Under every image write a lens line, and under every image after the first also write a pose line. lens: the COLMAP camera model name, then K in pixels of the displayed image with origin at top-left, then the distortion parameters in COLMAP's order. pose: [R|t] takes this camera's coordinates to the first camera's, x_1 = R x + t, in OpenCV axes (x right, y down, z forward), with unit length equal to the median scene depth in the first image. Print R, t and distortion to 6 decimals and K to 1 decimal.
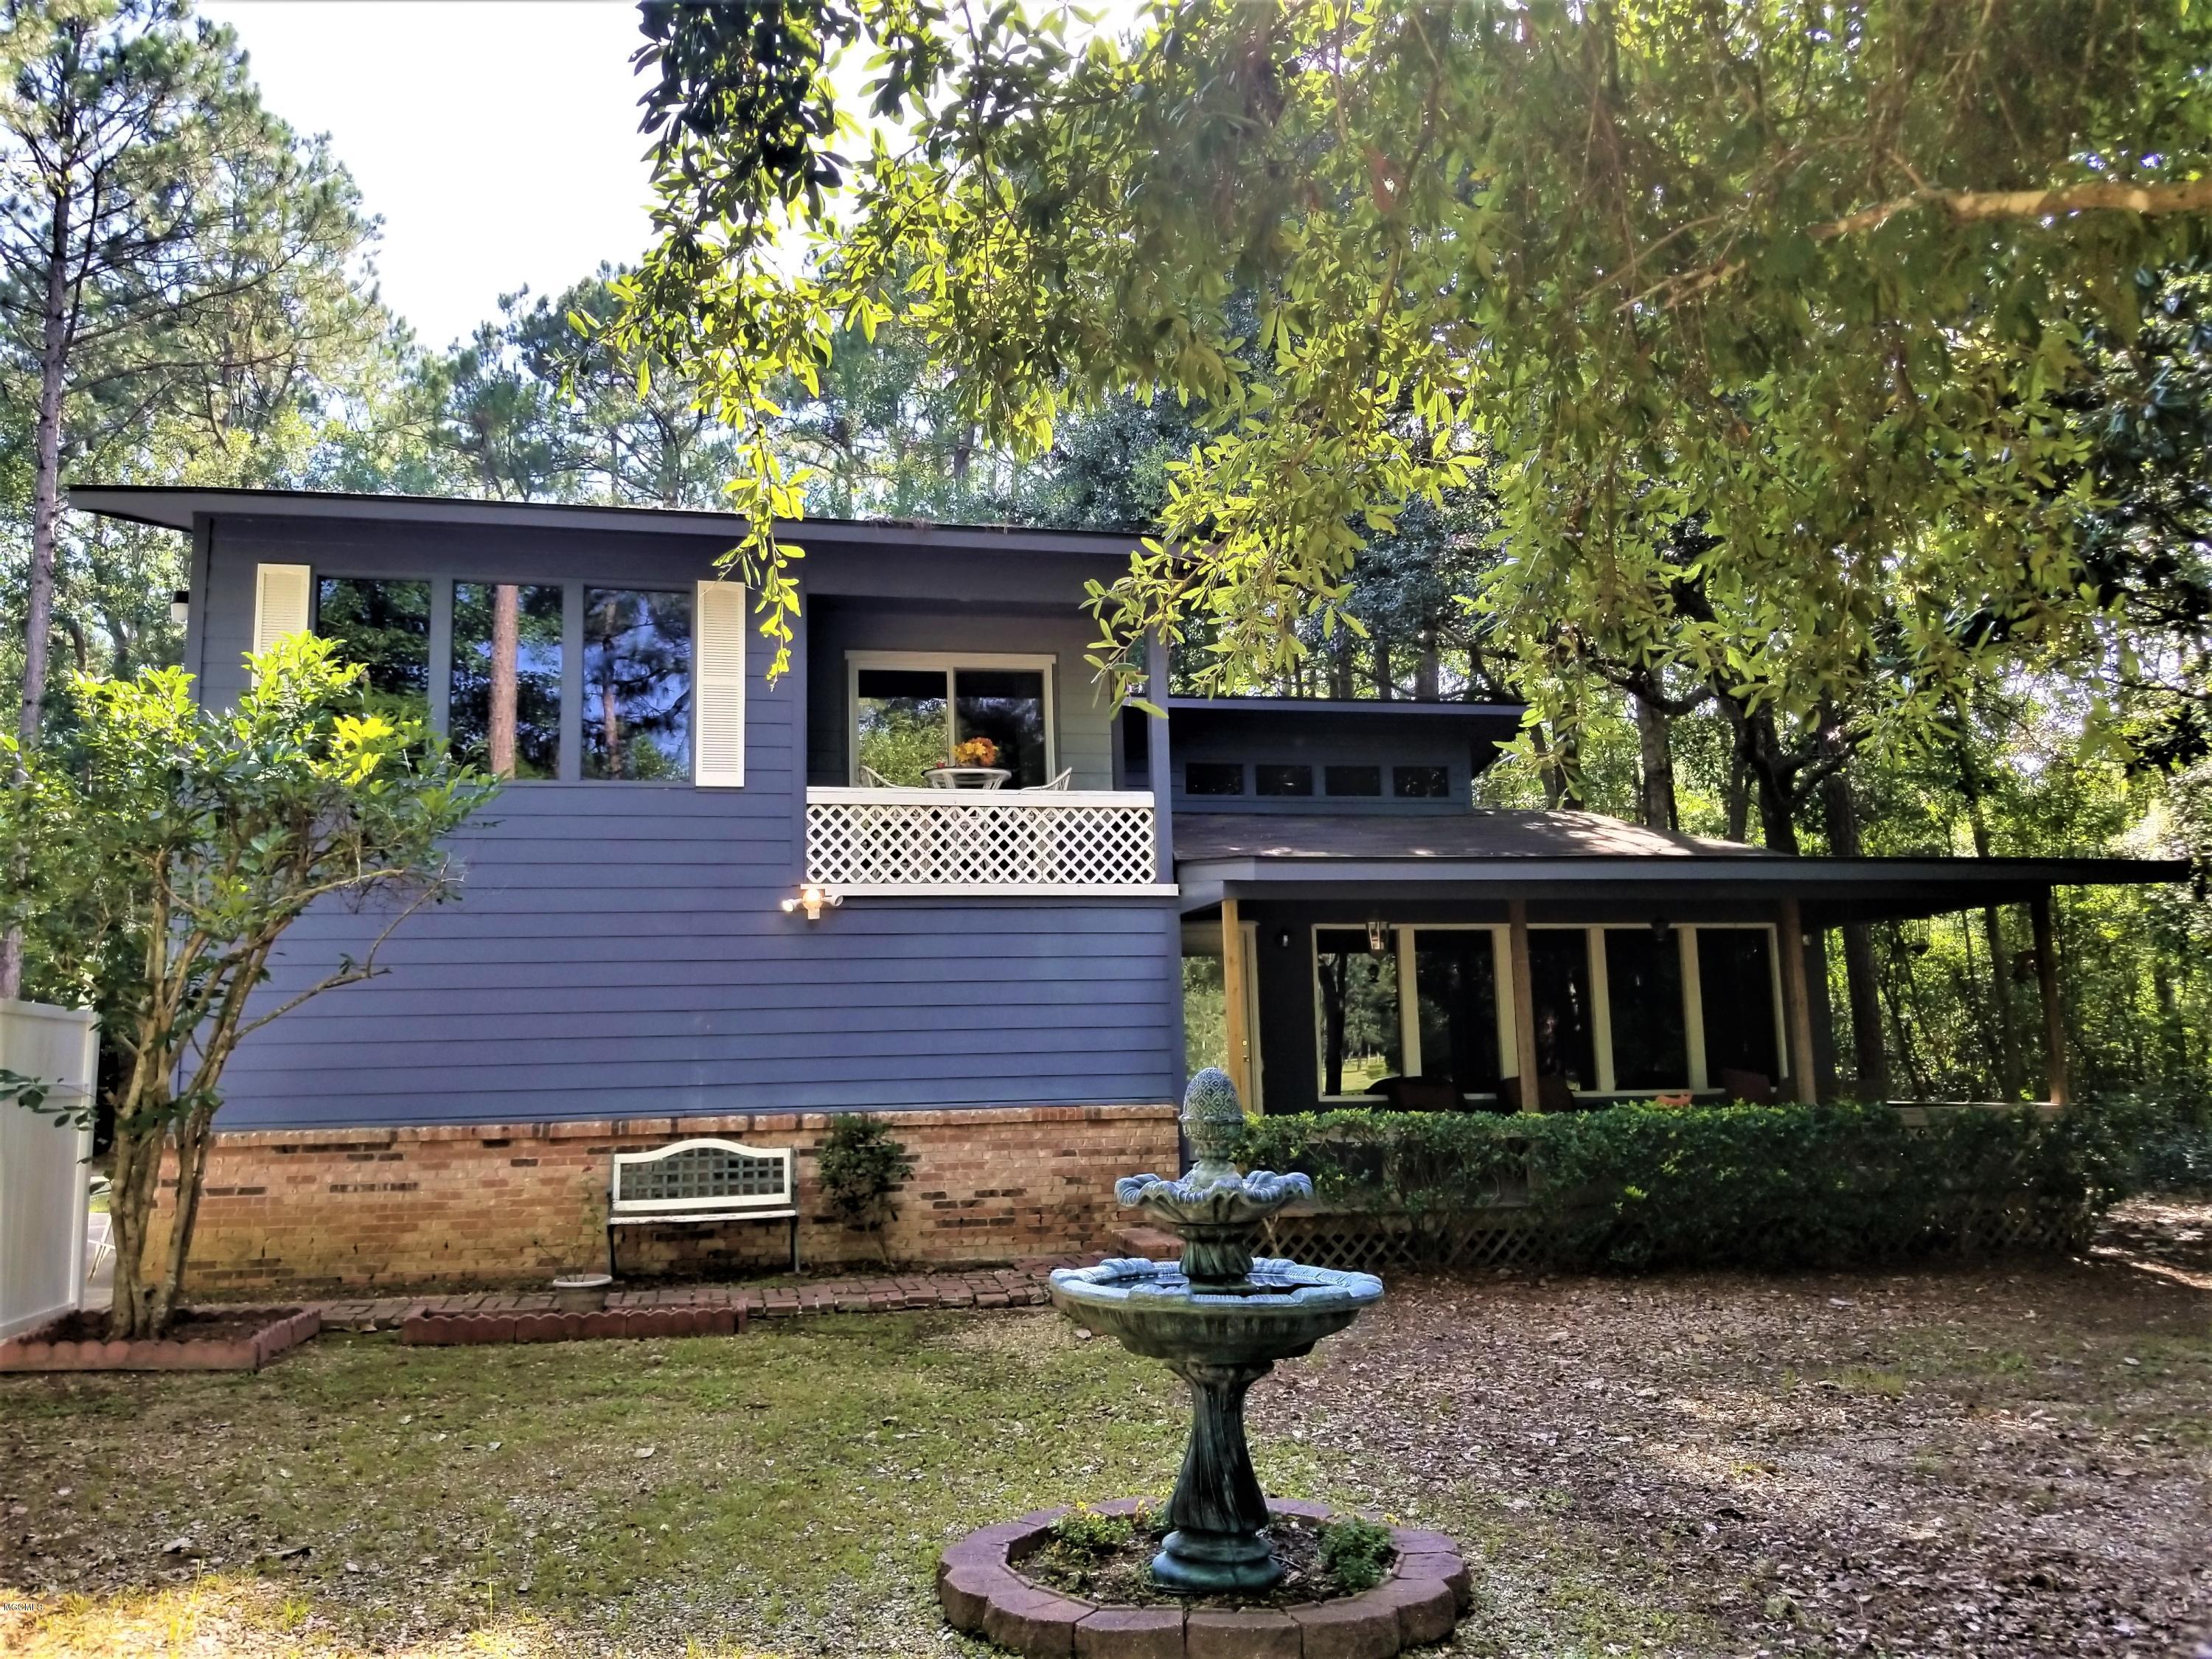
lens RADIAL K [[1730.0, 0, 1106.0], [0, 1730.0, 829.5], [0, 0, 1]] dist [0.011154, -0.008390]
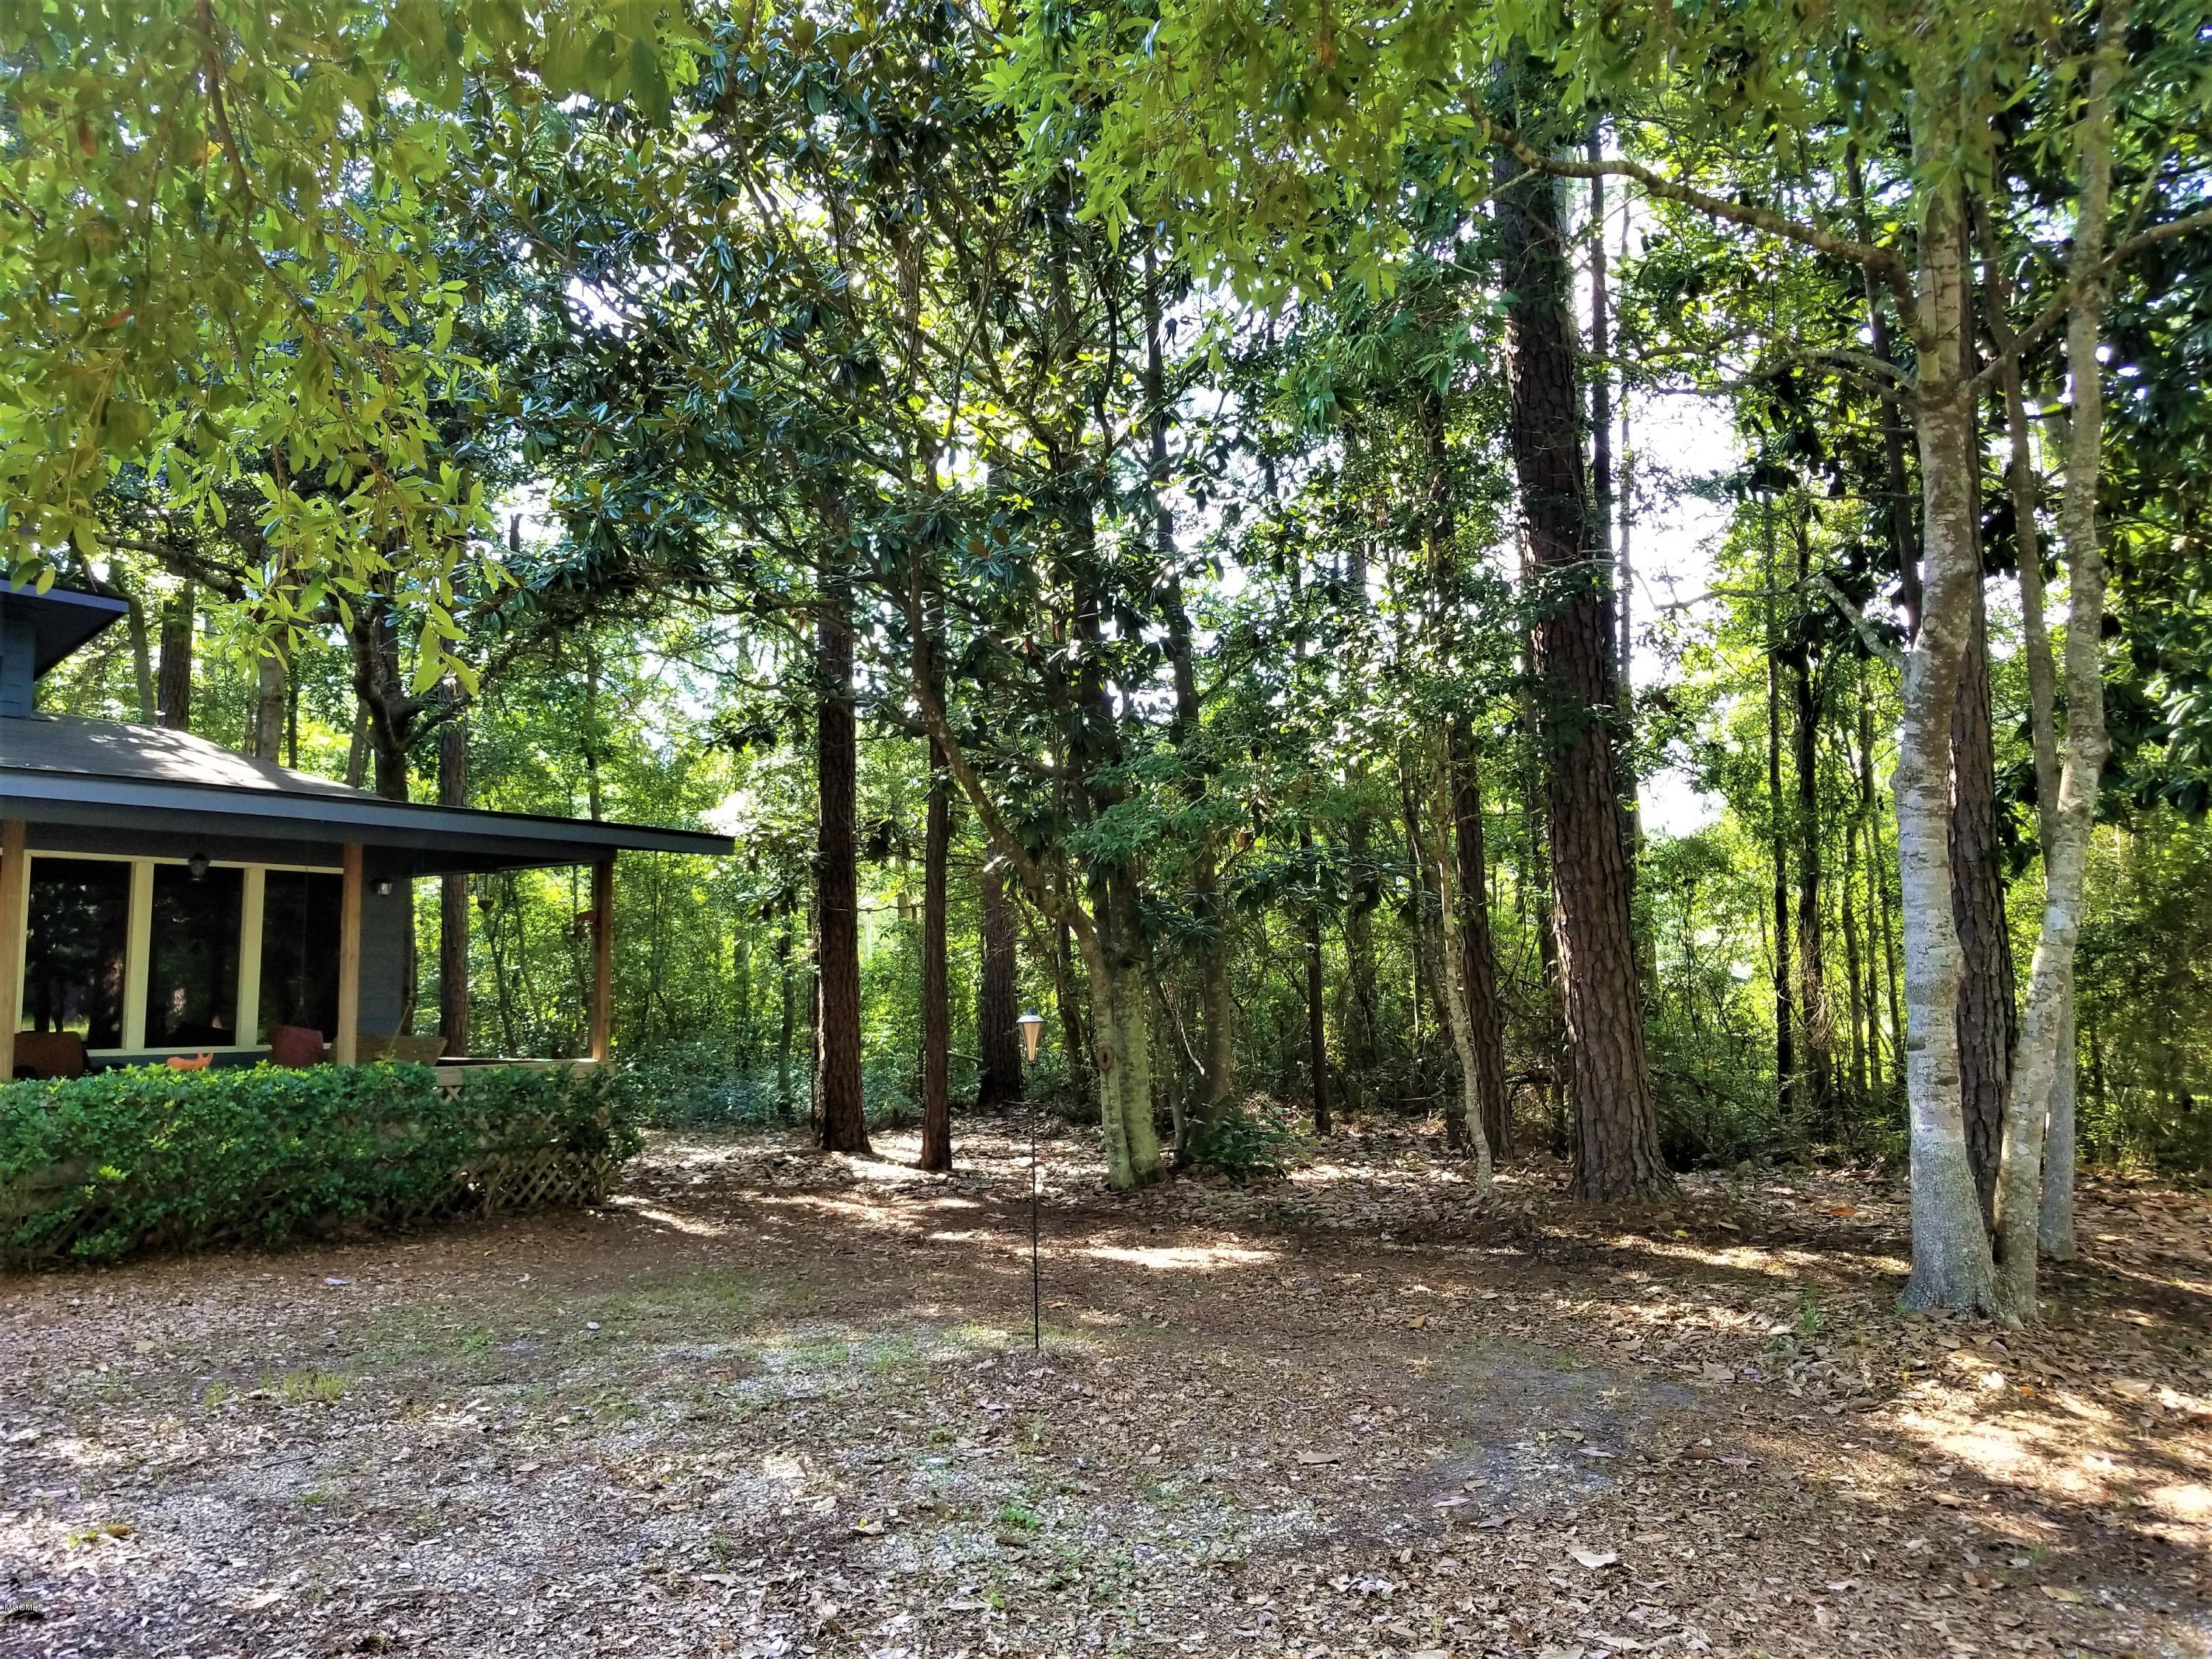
lens RADIAL K [[1730.0, 0, 1106.0], [0, 1730.0, 829.5], [0, 0, 1]] dist [0.011154, -0.008390]
pose [[0.731574, 0.079162, 0.677150, 0.073271], [-0.099185, 0.995027, -0.009166, 0.001715], [-0.674508, -0.060457, 0.735788, 0.056839]]
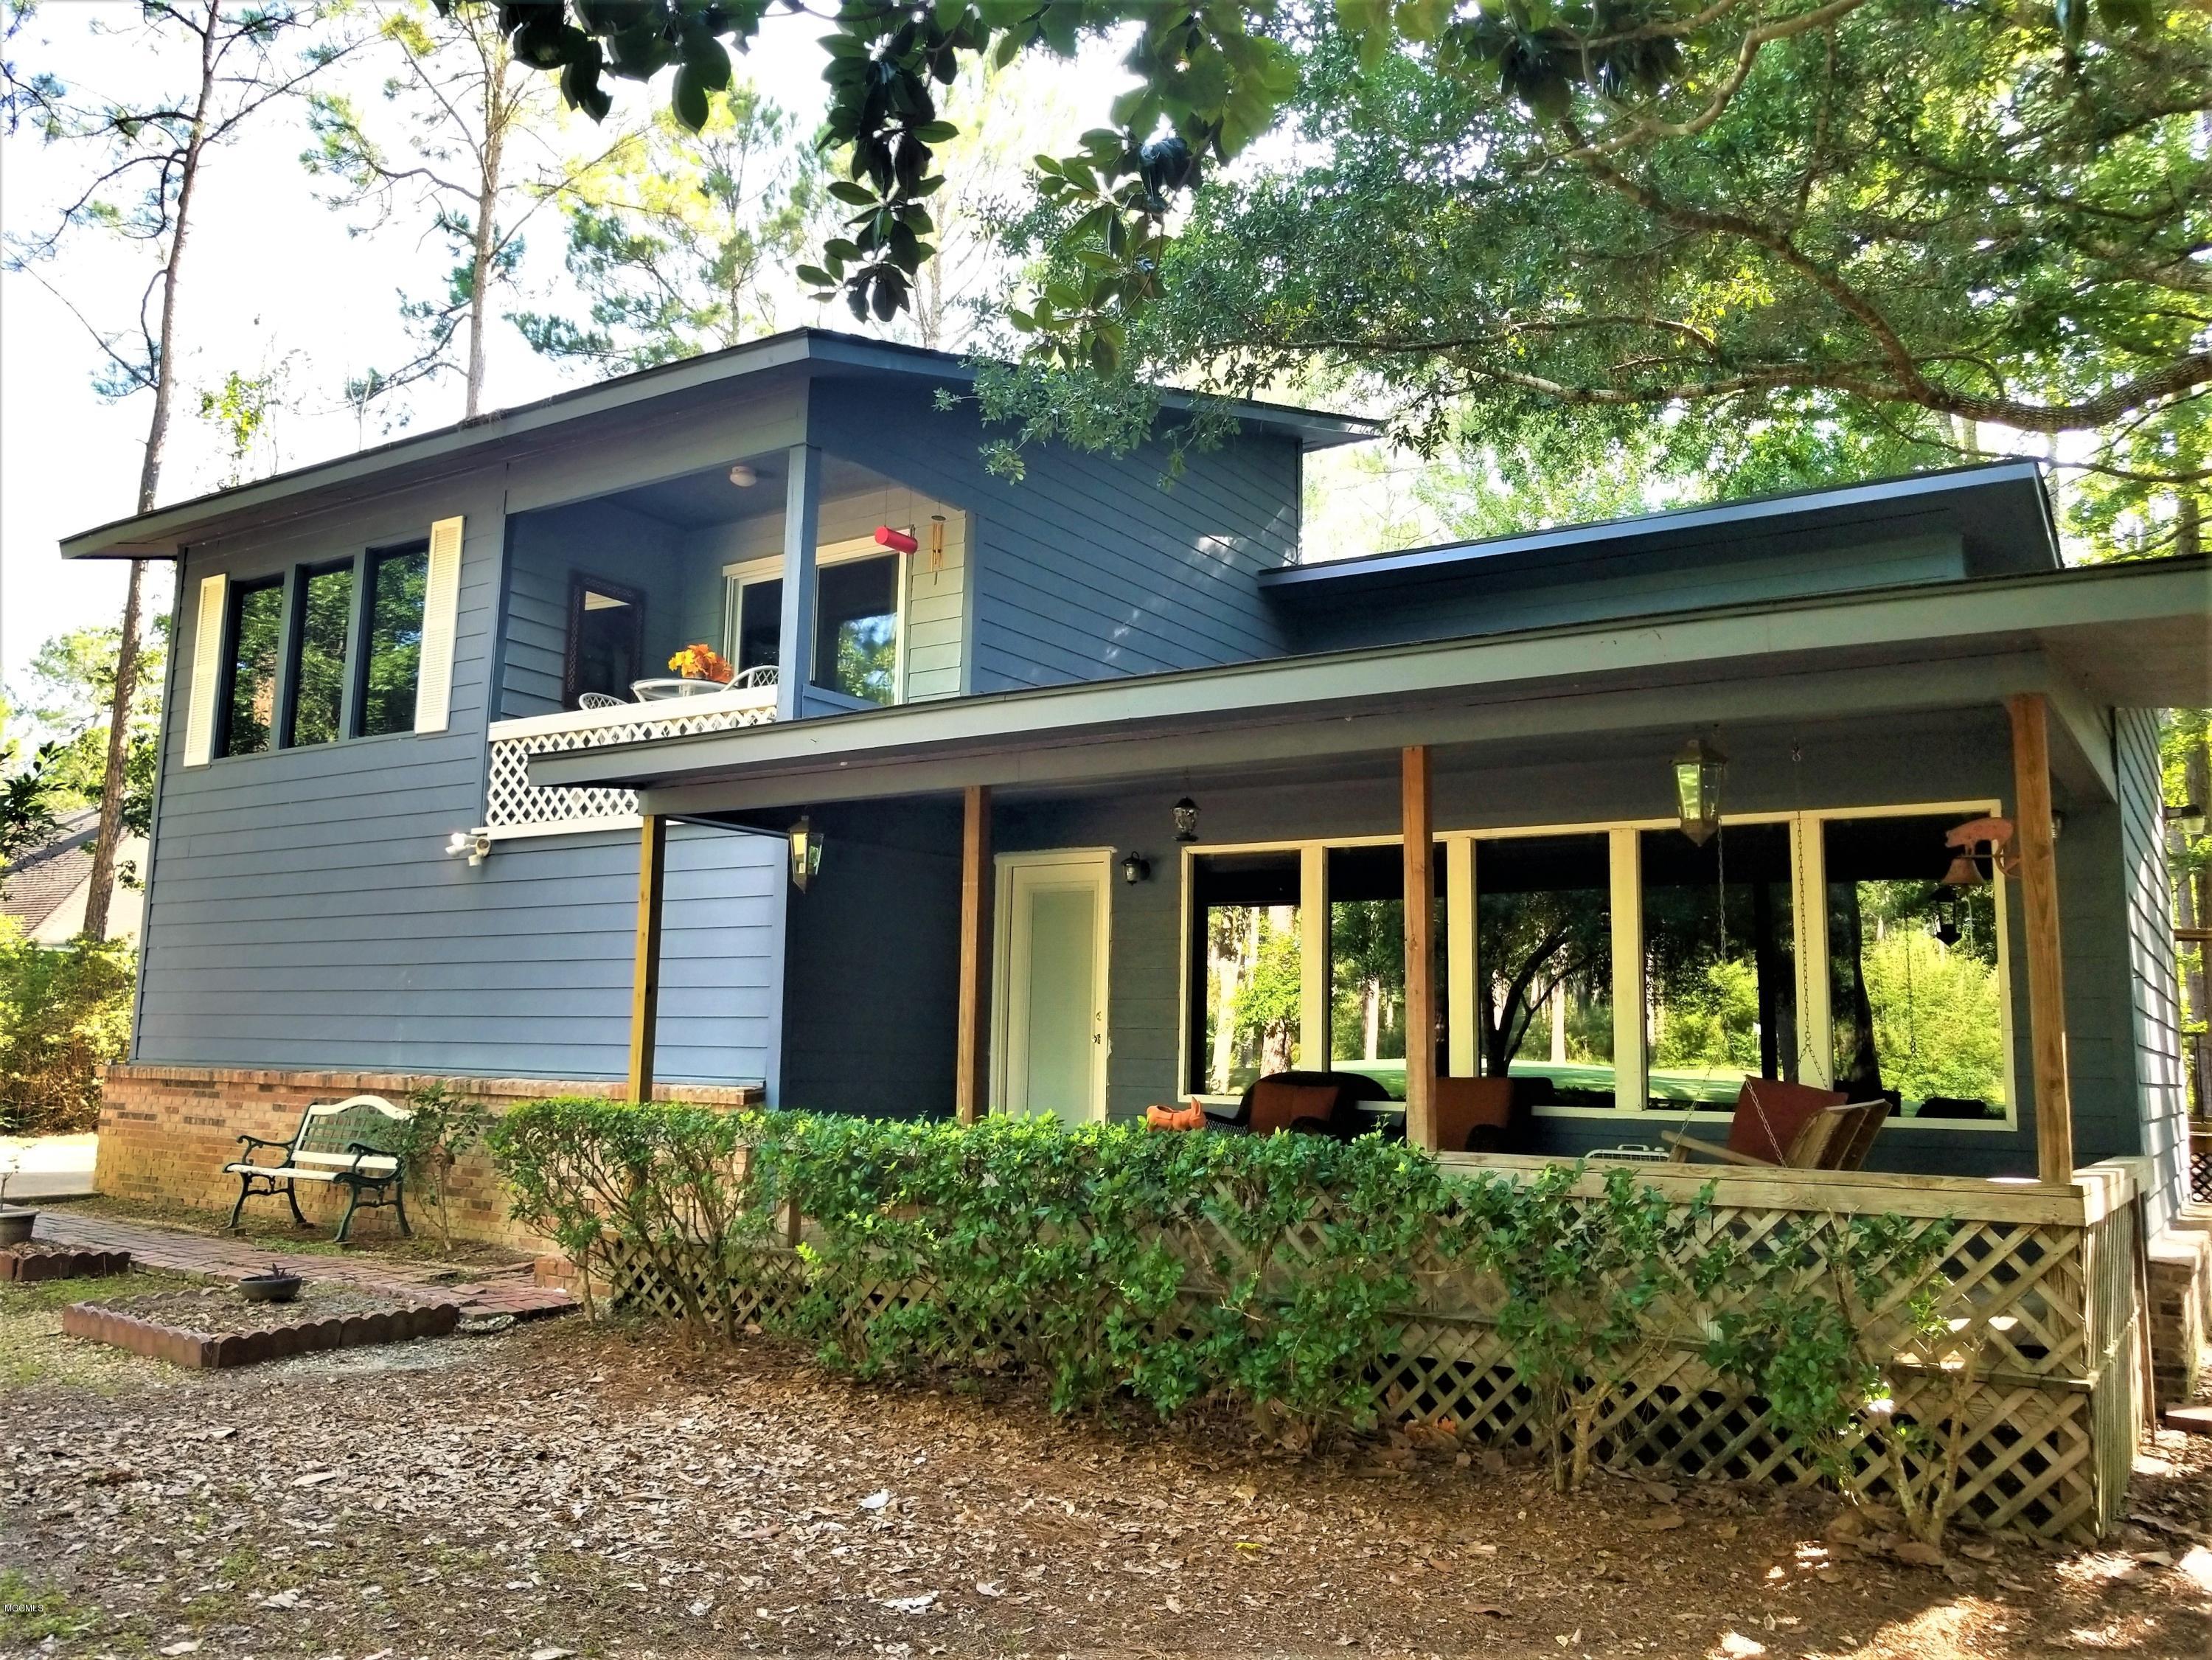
lens RADIAL K [[1741.9, 0, 1106.0], [0, 1741.9, 830.0], [0, 0, 1]] dist [-0.002658, 0.000590]
pose [[0.687059, -0.054178, -0.724579, 0.568986], [0.067609, 0.997657, -0.010488, 0.050427], [0.723449, -0.041783, 0.689112, 0.468397]]
